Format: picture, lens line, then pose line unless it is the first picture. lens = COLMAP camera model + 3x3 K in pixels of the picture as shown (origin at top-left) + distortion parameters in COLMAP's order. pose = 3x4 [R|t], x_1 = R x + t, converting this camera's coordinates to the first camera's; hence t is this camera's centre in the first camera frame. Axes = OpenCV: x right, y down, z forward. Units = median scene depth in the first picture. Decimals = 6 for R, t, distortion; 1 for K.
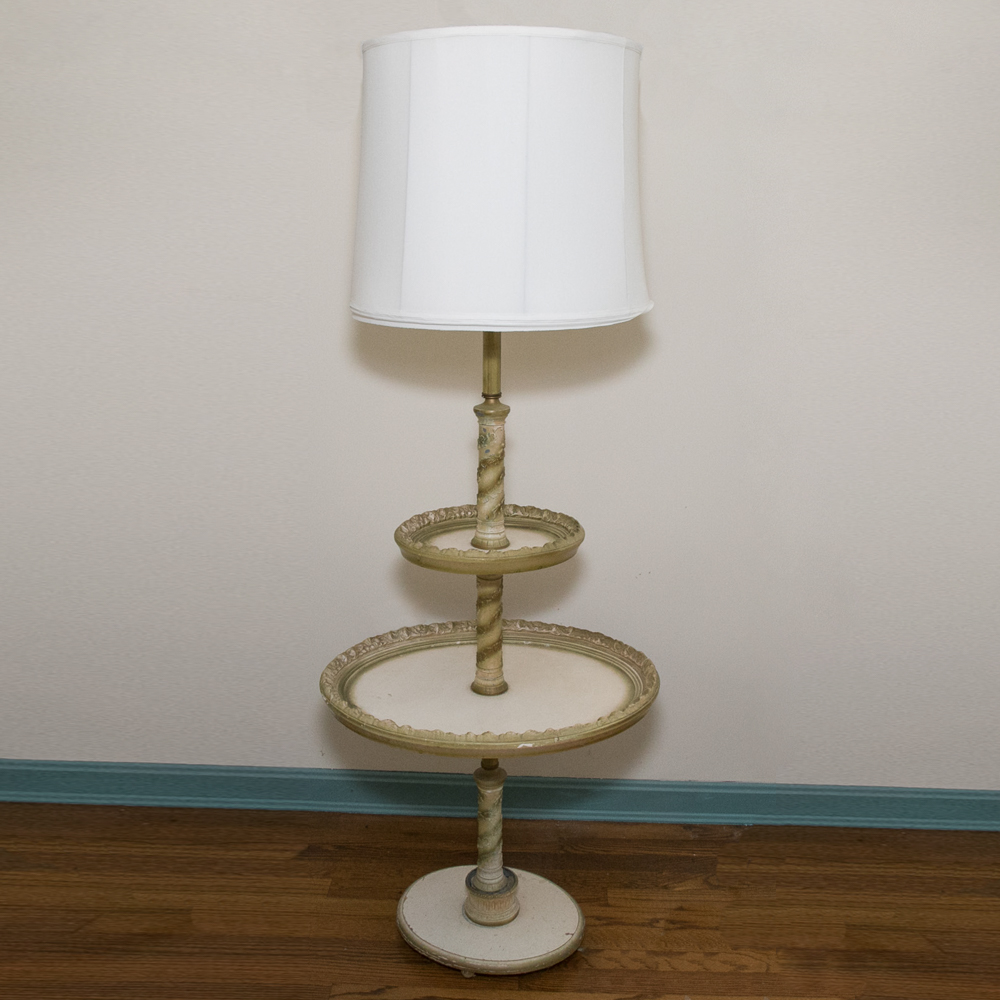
lens RADIAL K [[1072.5, 0, 492.7], [0, 1072.5, 503.2], [0, 0, 1]] dist [-0.076445, 0.000000]
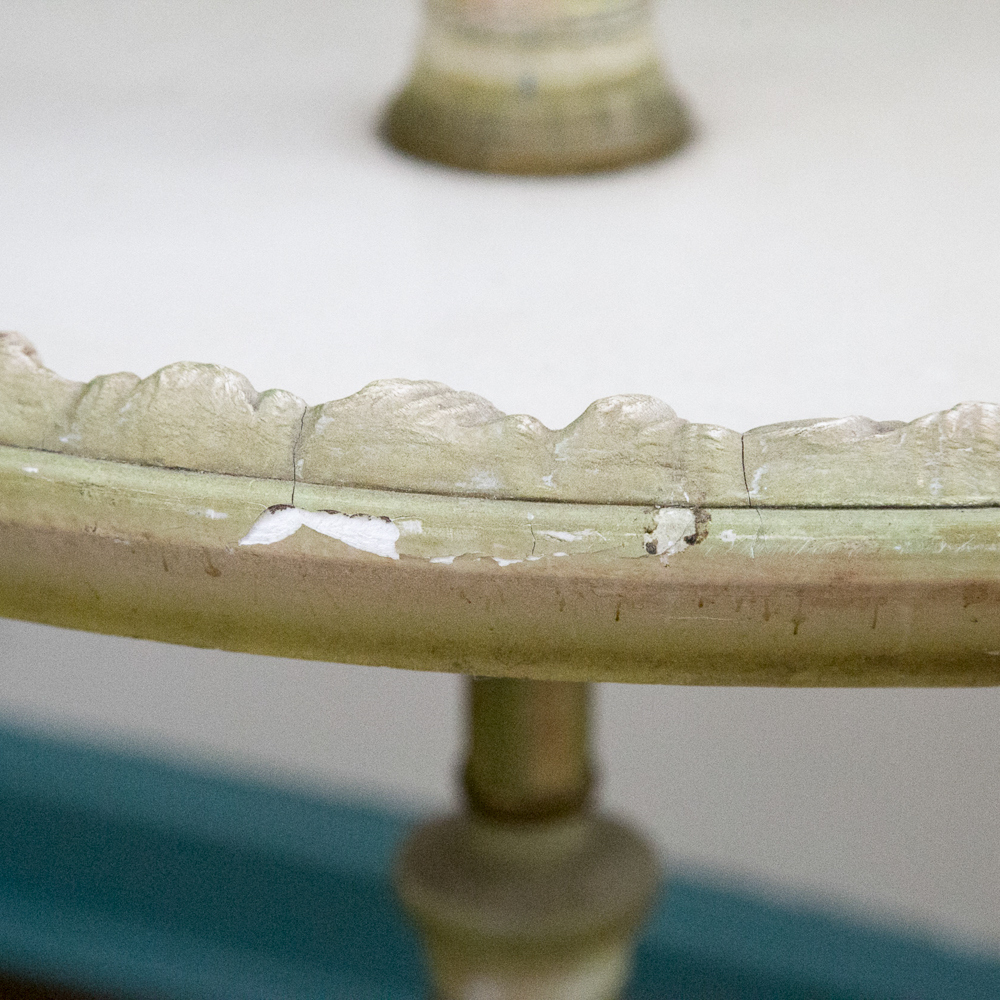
lens RADIAL K [[3305.0, 0, 499.2], [0, 3305.0, 499.8], [0, 0, 1]] dist [0.181876, 0.000000]
pose [[0.929889, 0.146553, -0.337385, 0.120738], [-0.101135, 0.983718, 0.148561, 0.156356], [0.353664, -0.104024, 0.929570, 0.642848]]
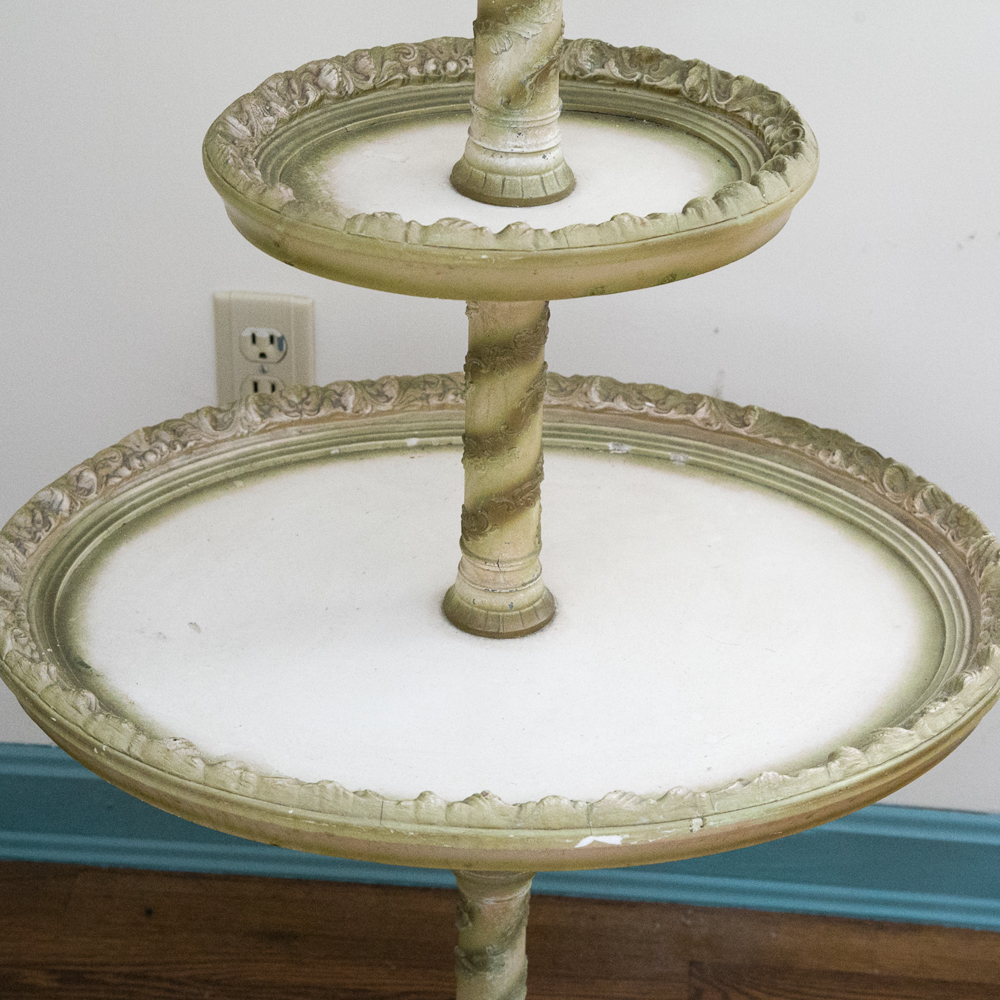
lens RADIAL K [[2595.4, 0, 495.7], [0, 2595.4, 492.7], [0, 0, 1]] dist [0.191353, 0.000000]
pose [[0.999374, 0.032412, -0.014206, 0.005996], [-0.028119, 0.971021, 0.237334, -0.051419], [0.021487, -0.236786, 0.971324, 0.228554]]
